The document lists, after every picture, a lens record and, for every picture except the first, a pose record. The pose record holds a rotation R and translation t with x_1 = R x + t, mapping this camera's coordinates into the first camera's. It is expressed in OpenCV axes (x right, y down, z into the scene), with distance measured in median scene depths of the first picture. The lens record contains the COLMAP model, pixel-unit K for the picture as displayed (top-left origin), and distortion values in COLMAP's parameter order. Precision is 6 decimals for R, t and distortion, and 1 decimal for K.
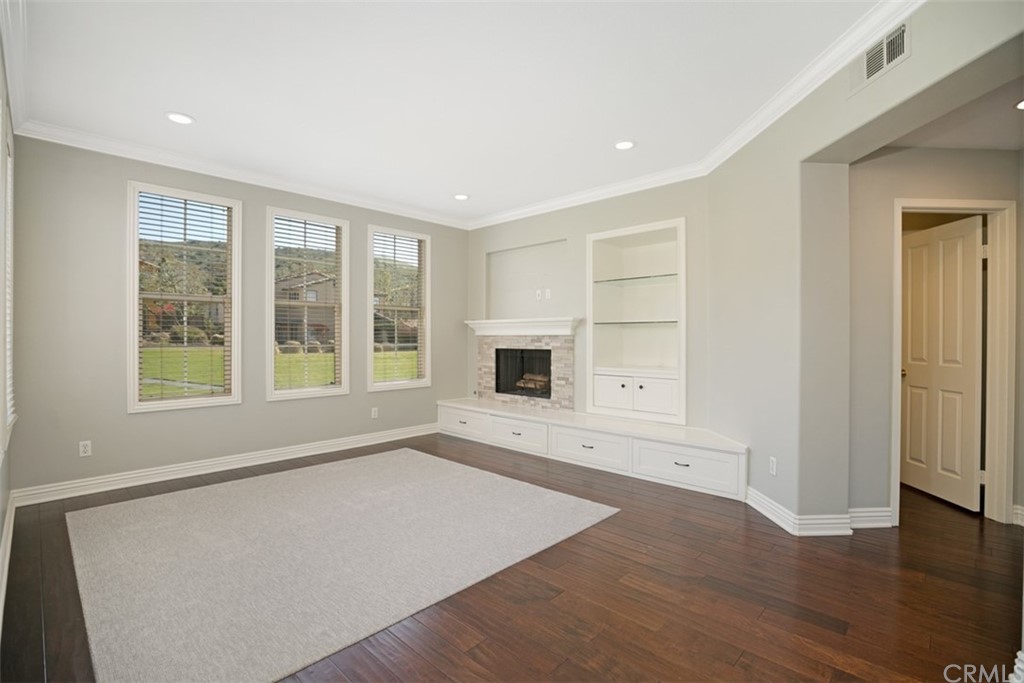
lens RADIAL K [[475.5, 0, 513.0], [0, 475.5, 338.1], [0, 0, 1]] dist [-0.027553, -0.000077]
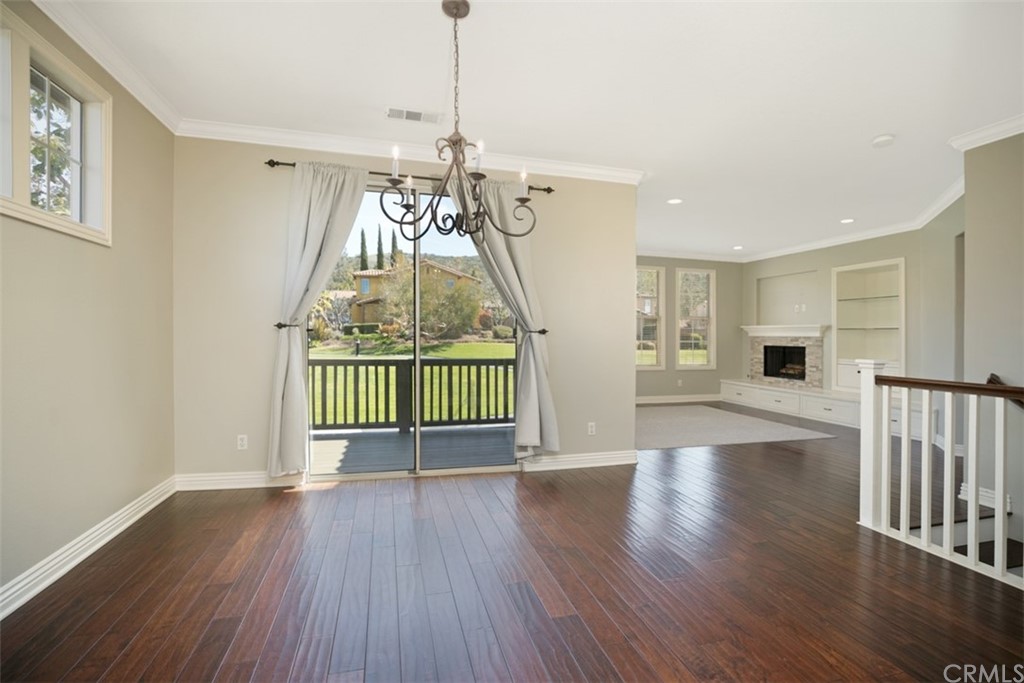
lens RADIAL K [[475.5, 0, 504.9], [0, 475.5, 327.6], [0, 0, 1]] dist [-0.027553, -0.000077]
pose [[0.846520, -0.000925, -0.532356, 0.065864], [-0.008633, 0.999843, -0.015465, -0.003605], [0.532287, 0.017687, 0.846379, -0.692090]]
